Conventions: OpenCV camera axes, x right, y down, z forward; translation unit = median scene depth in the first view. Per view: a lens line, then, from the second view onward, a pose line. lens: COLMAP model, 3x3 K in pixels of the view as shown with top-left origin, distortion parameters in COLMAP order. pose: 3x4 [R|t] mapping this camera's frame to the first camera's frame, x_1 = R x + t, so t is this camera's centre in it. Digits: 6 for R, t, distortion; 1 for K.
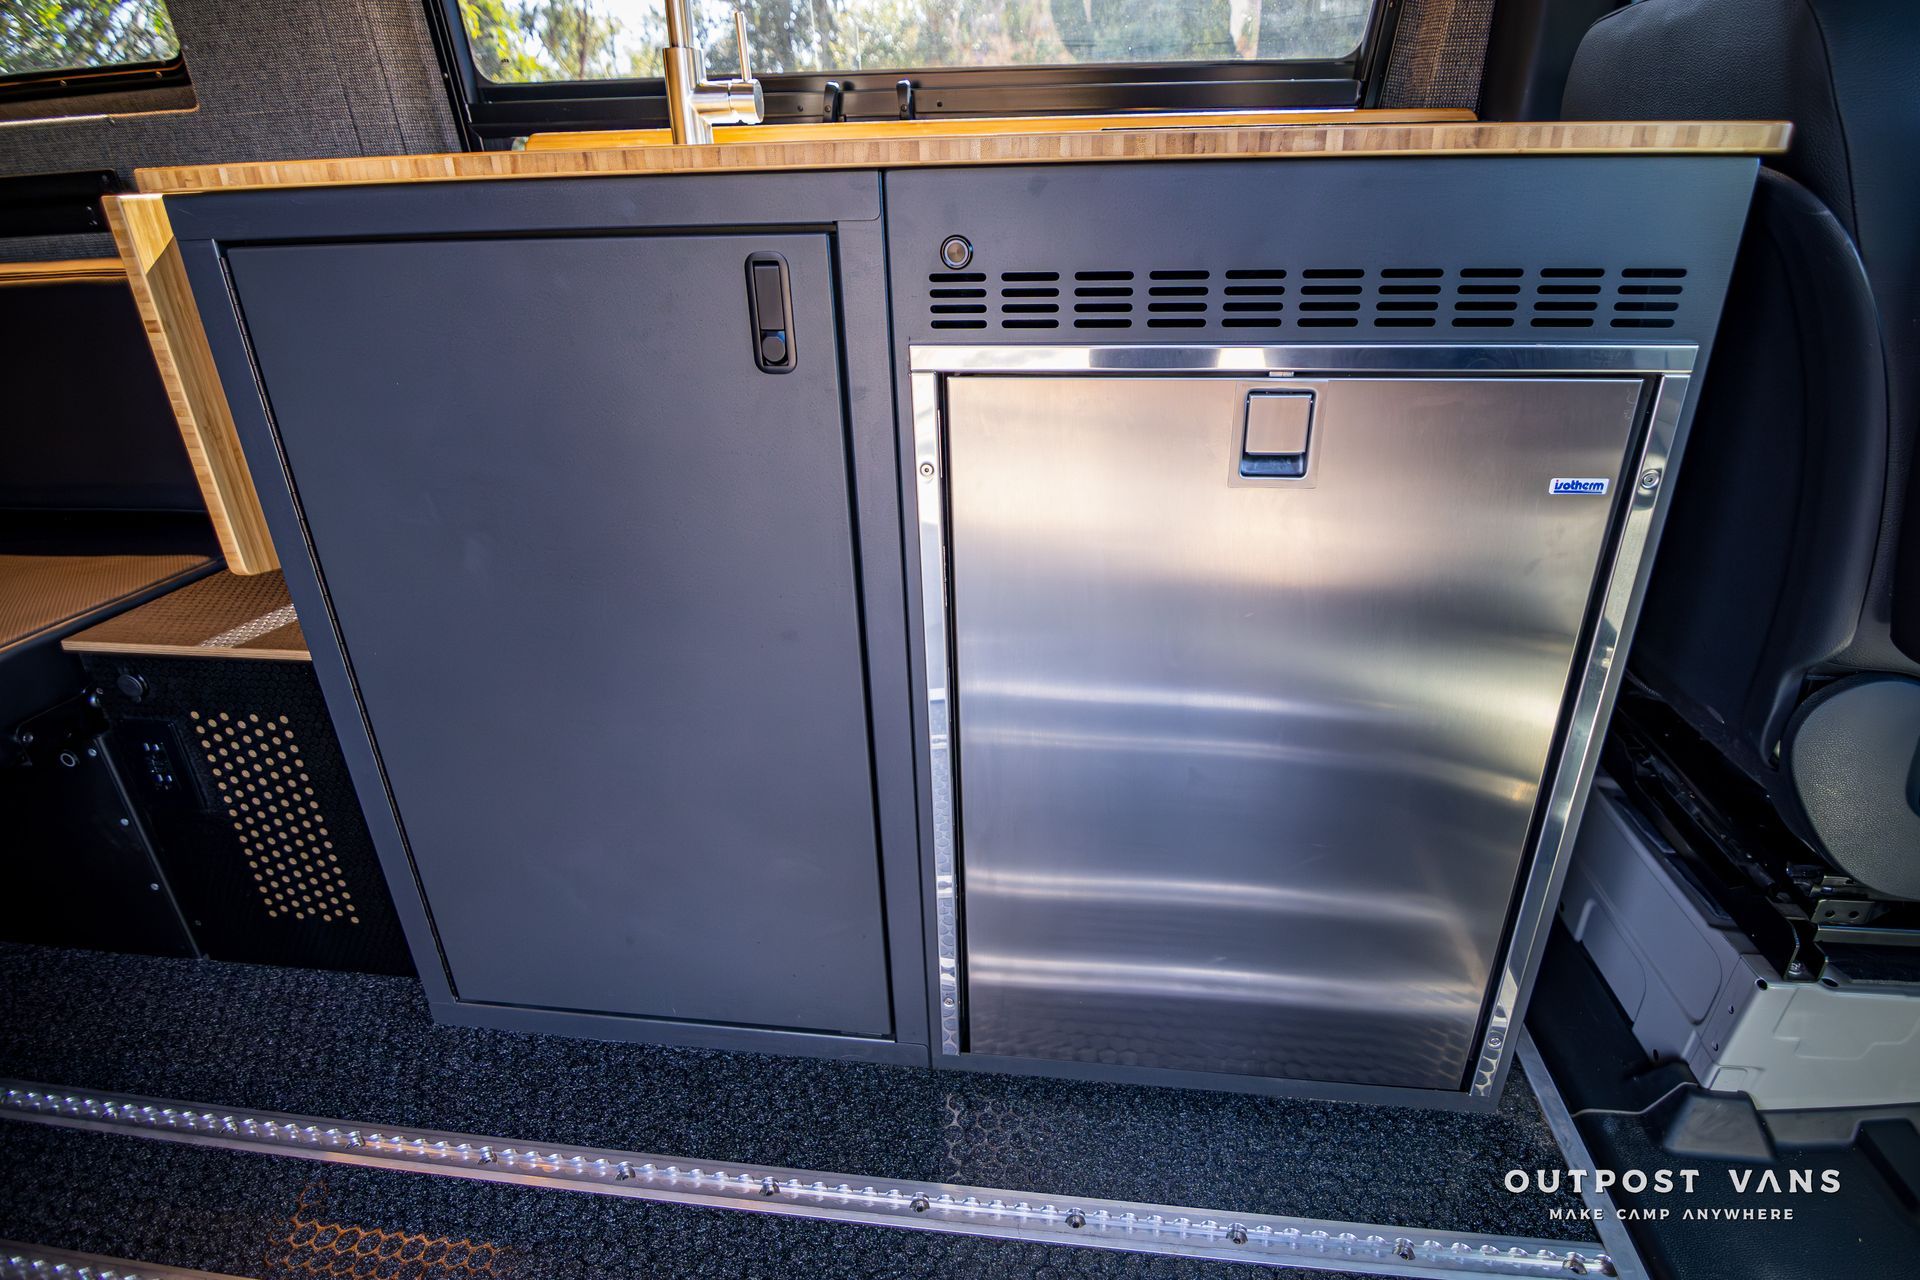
lens RADIAL K [[978.1, 0, 986.1], [0, 978.1, 645.1], [0, 0, 1]] dist [-0.021580, -0.003617]
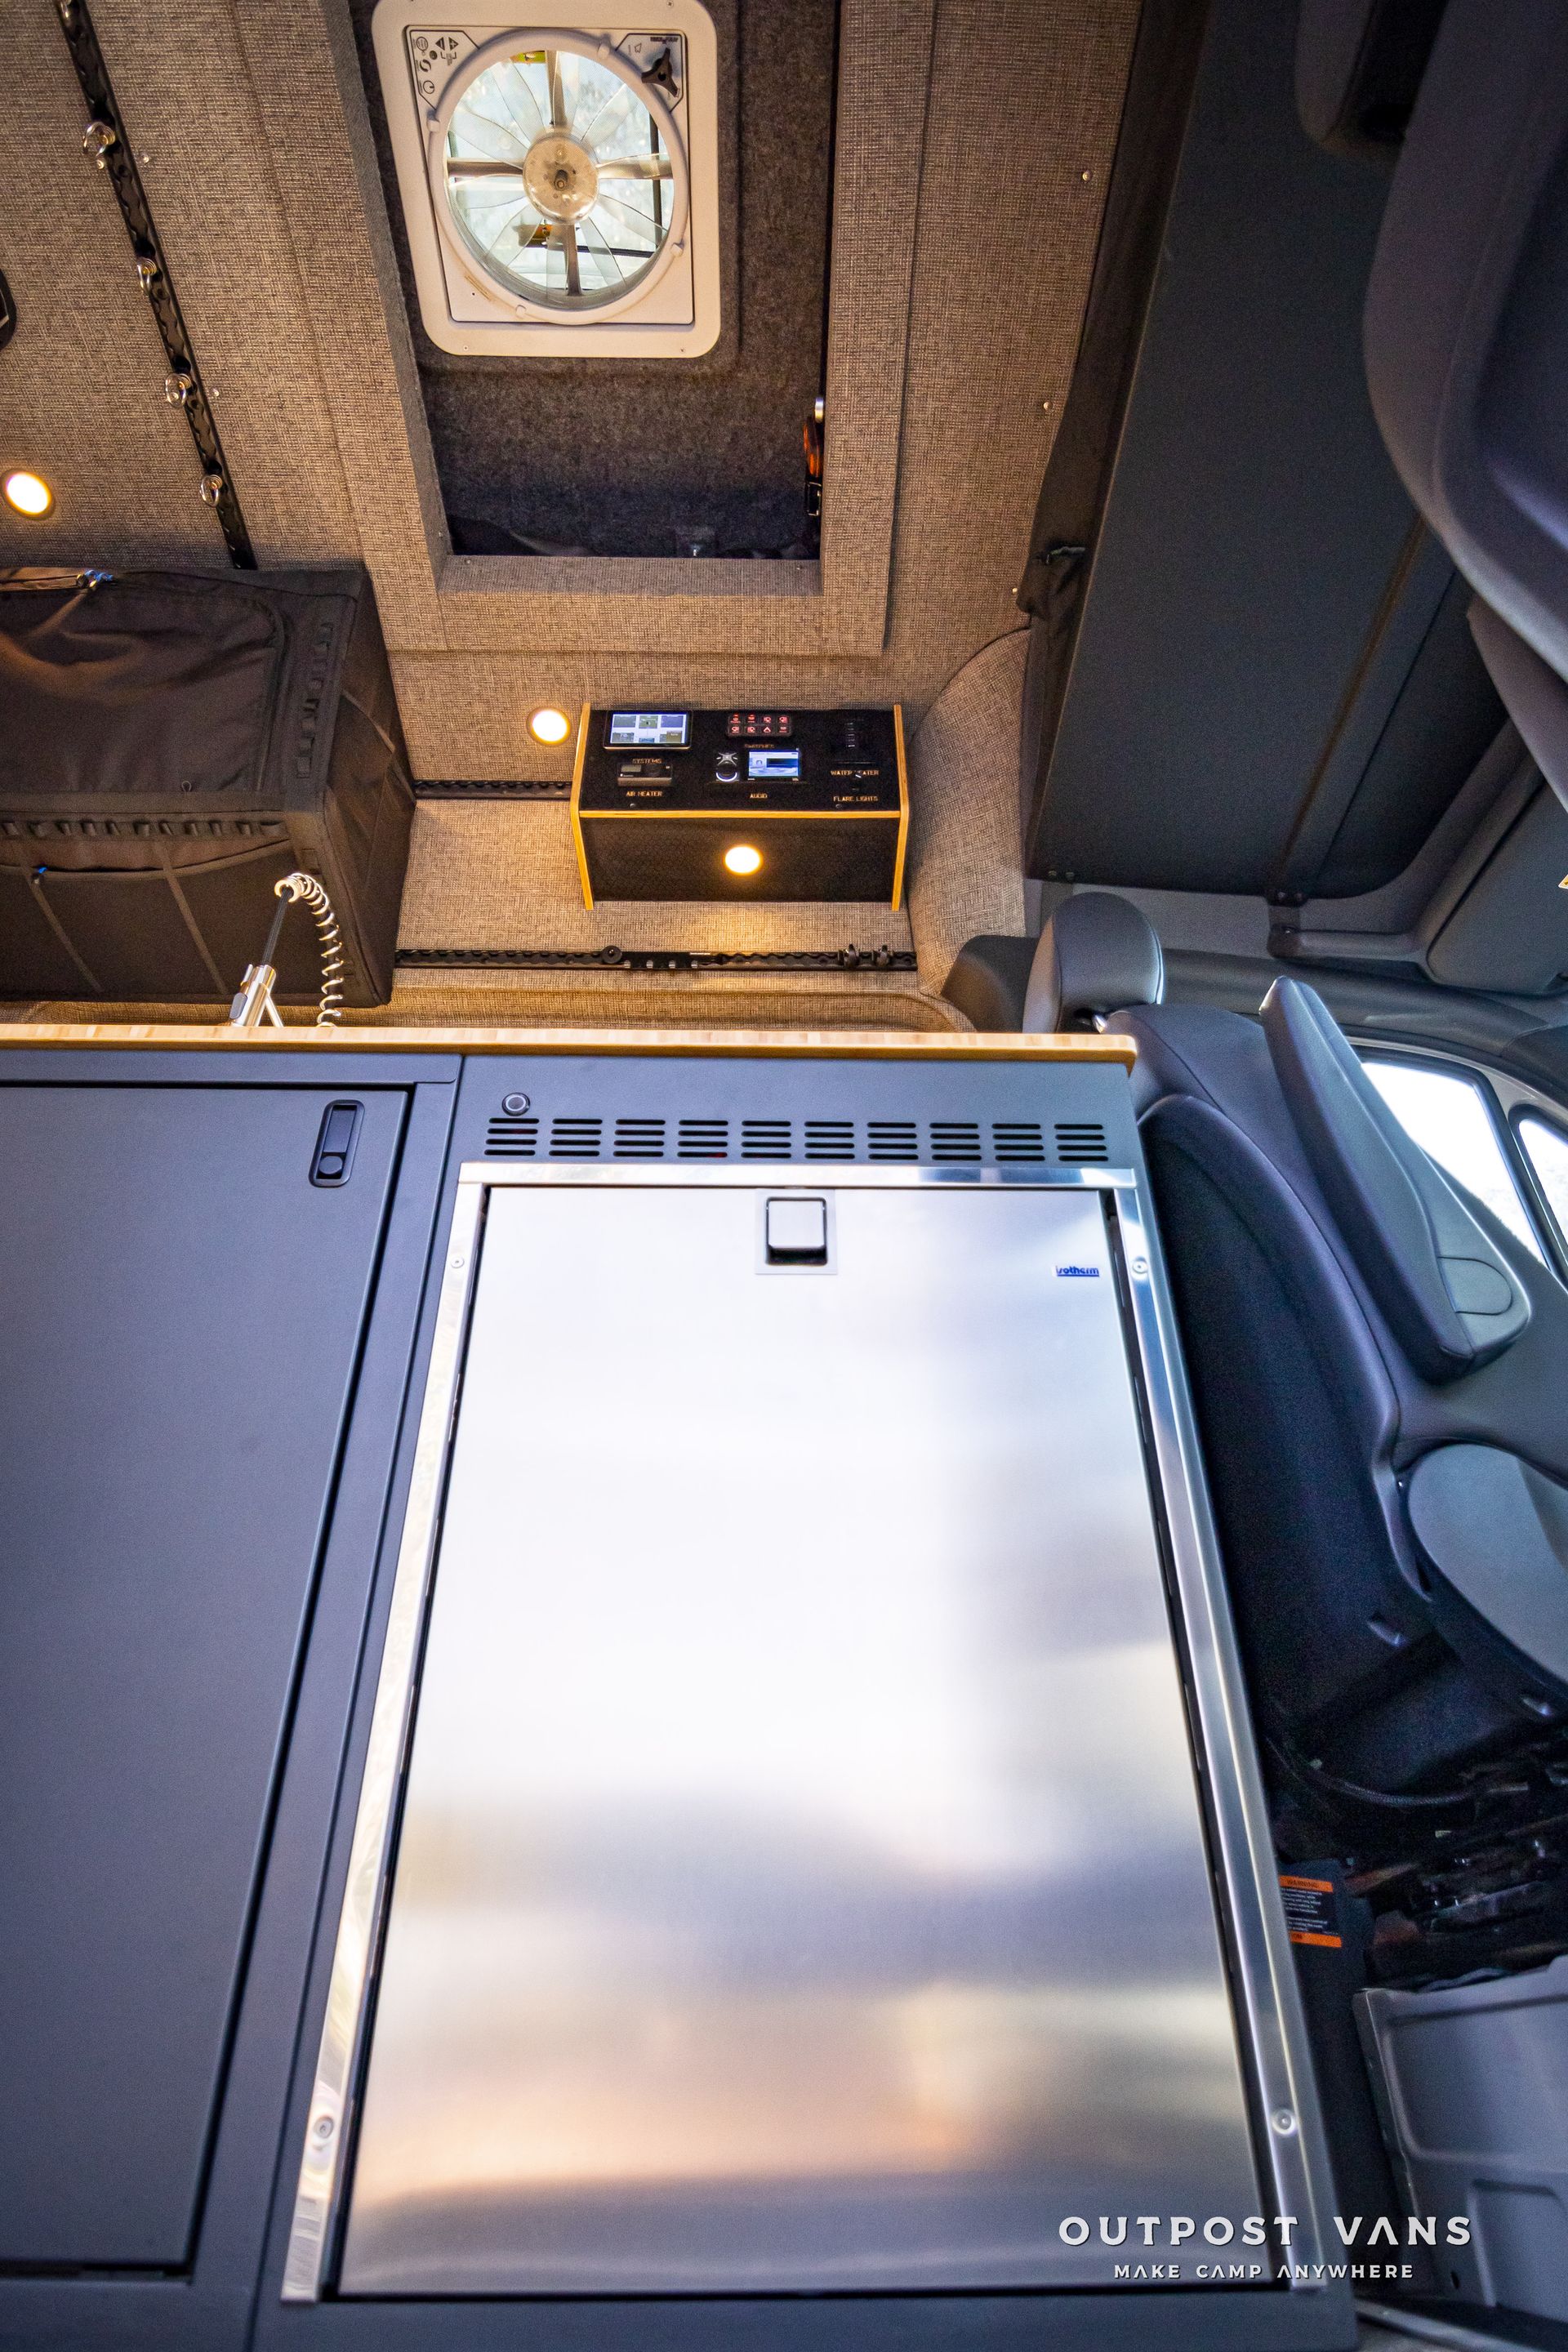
lens RADIAL K [[1353.4, 0, 791.8], [0, 1353.4, 1160.5], [0, 0, 1]] dist [-0.001198, -0.016796]
pose [[0.989440, 0.091536, 0.112380, 0.114683], [0.050626, 0.508256, -0.859717, 0.996706], [-0.135813, 0.856328, 0.498255, 0.185897]]
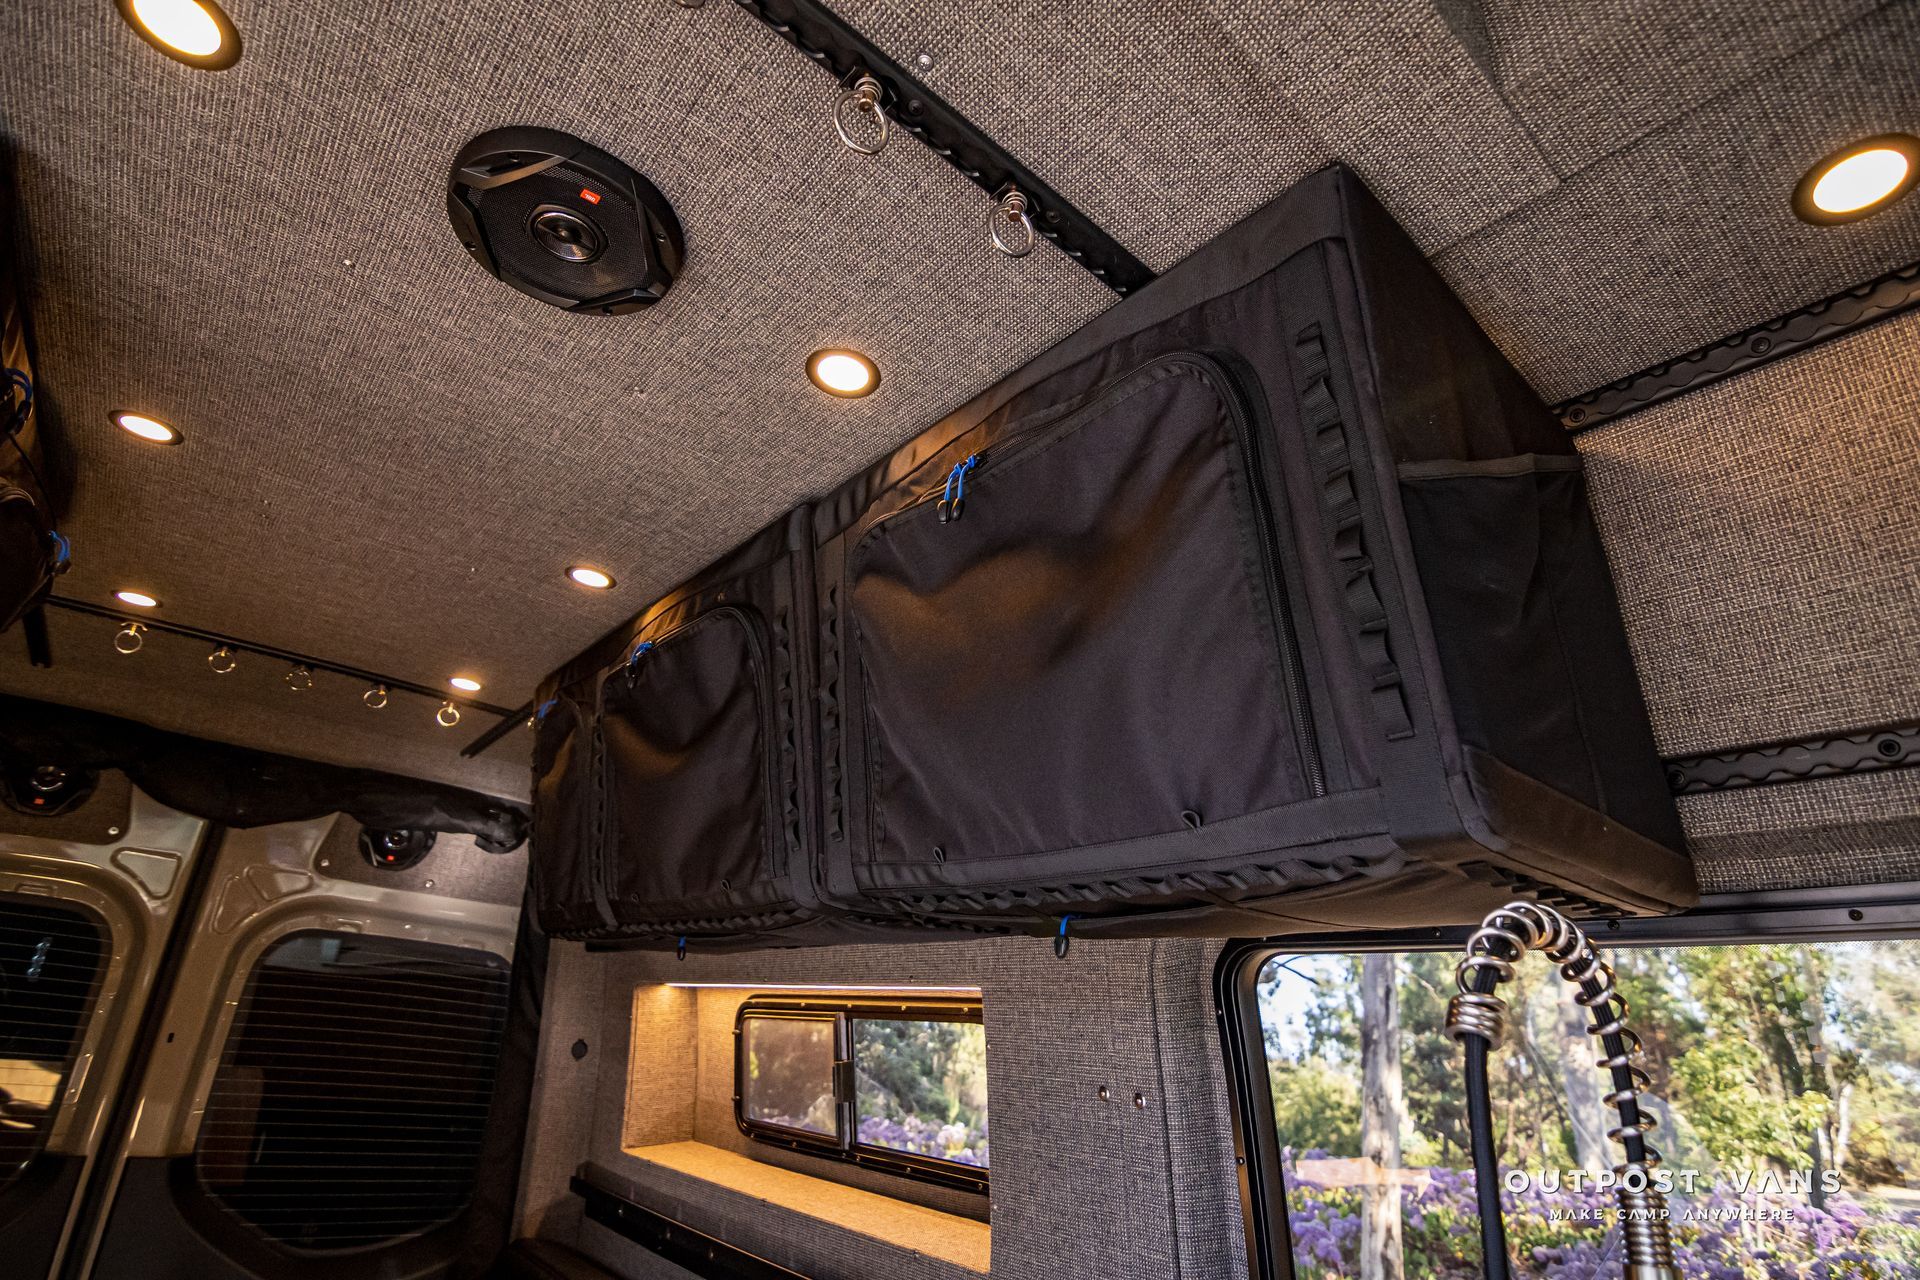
lens RADIAL K [[962.3, 0, 948.9], [0, 962.3, 632.1], [0, 0, 1]] dist [-0.003512, -0.015882]
pose [[0.721997, -0.204673, -0.660931, -0.241427], [-0.356409, 0.708741, -0.608817, -0.746102], [0.593037, 0.675126, 0.438762, 0.314054]]
